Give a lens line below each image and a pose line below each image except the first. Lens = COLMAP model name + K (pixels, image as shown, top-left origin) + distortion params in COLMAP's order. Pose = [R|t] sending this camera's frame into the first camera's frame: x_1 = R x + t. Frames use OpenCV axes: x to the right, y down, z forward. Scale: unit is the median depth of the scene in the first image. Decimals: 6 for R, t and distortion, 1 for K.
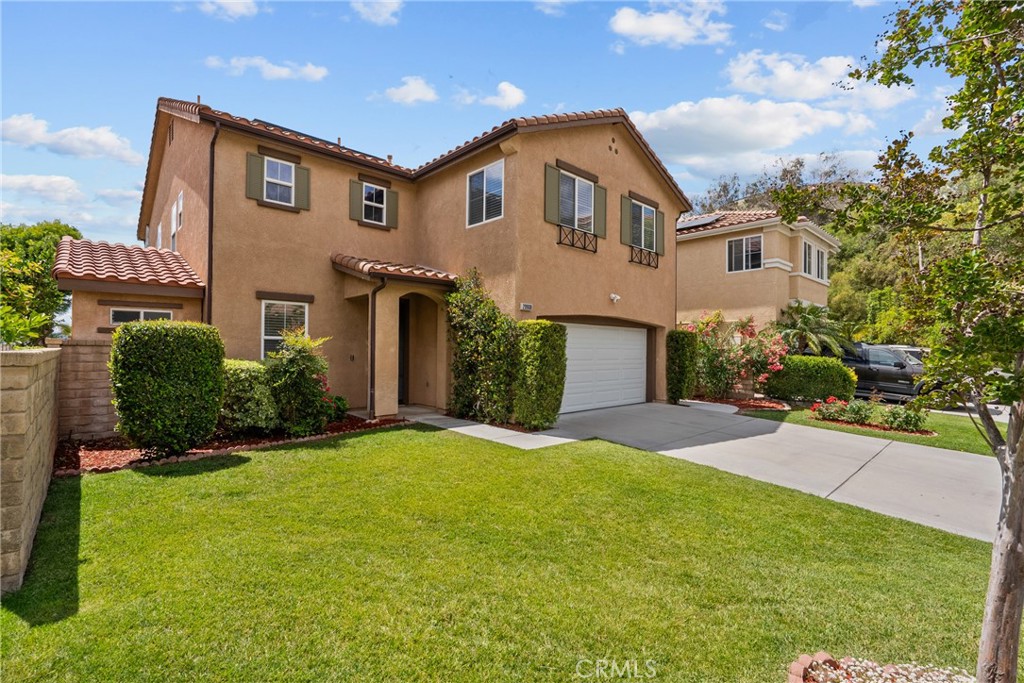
lens RADIAL K [[464.5, 0, 505.5], [0, 464.5, 342.8], [0, 0, 1]] dist [-0.006750, 0.003673]
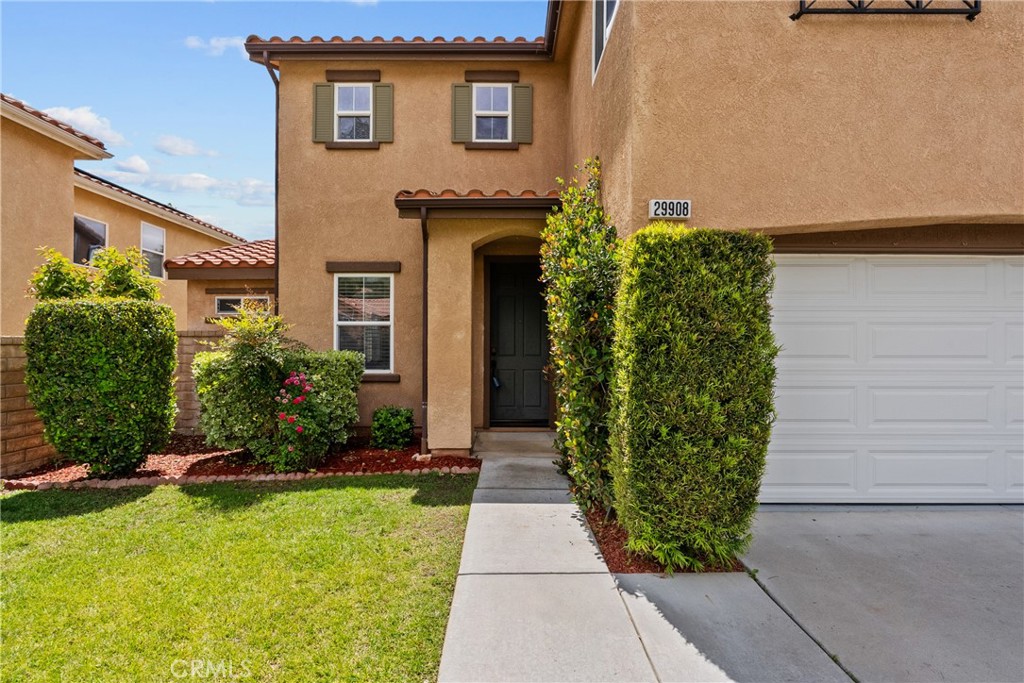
lens RADIAL K [[464.5, 0, 509.3], [0, 464.5, 342.1], [0, 0, 1]] dist [-0.006750, 0.003673]
pose [[0.735972, -0.014443, -0.676858, 0.186791], [0.014904, 0.999876, -0.005131, 0.026236], [0.676848, -0.006311, 0.736096, 0.605035]]
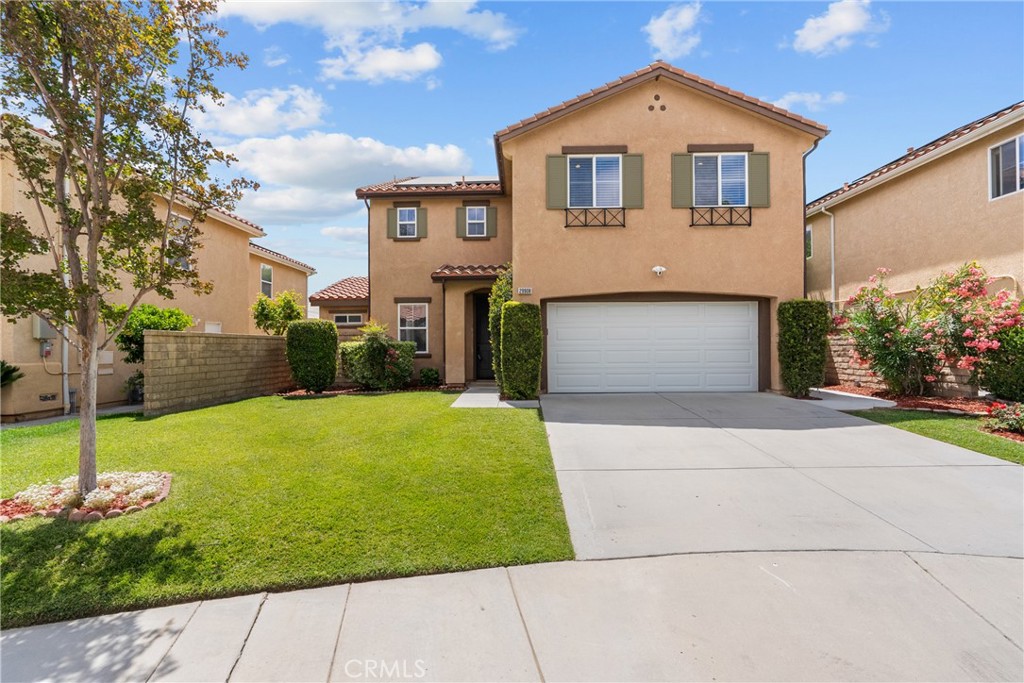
lens RADIAL K [[464.5, 0, 508.2], [0, 464.5, 343.5], [0, 0, 1]] dist [-0.006750, 0.003673]
pose [[0.713435, -0.018378, -0.700481, 0.751999], [0.022974, 0.999732, -0.002830, 0.048622], [0.700345, -0.014074, 0.713666, 0.160399]]
